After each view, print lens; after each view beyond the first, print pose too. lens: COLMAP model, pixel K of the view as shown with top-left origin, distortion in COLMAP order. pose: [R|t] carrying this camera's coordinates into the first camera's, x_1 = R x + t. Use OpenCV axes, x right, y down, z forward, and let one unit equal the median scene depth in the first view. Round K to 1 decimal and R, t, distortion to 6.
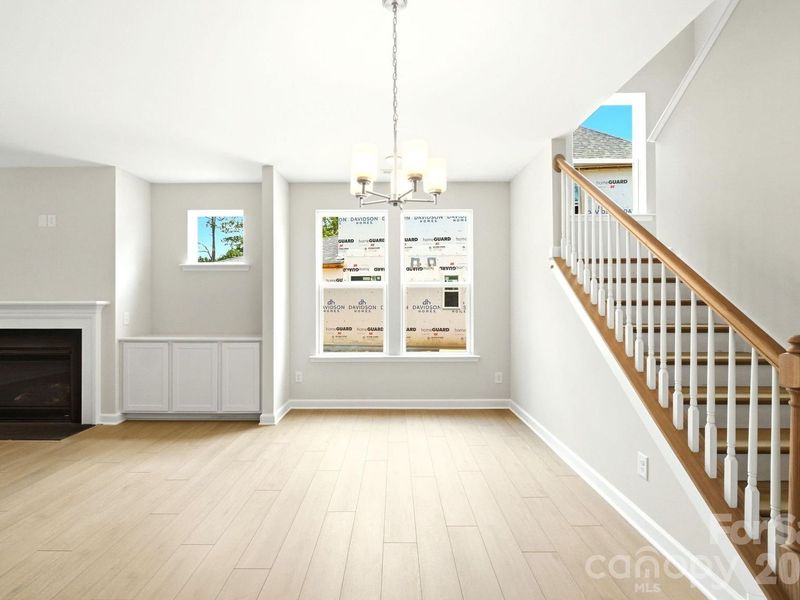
lens RADIAL K [[391.7, 0, 395.4], [0, 391.7, 298.5], [0, 0, 1]] dist [-0.015010, -0.000588]
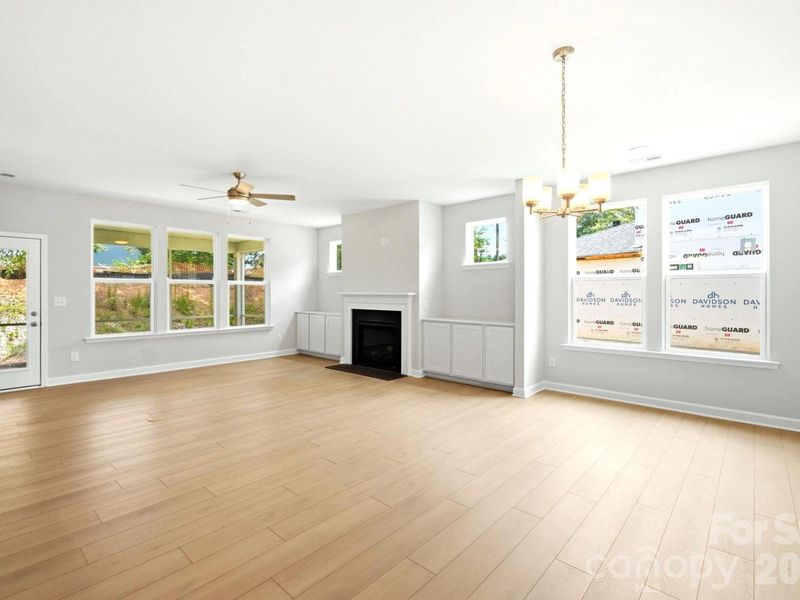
lens RADIAL K [[391.7, 0, 395.4], [0, 391.7, 298.5], [0, 0, 1]] dist [-0.015010, -0.000588]
pose [[0.733375, 0.013193, -0.679696, 0.203762], [0.000562, 0.999800, 0.020012, -0.001251], [0.679824, -0.015058, 0.733221, -0.128524]]
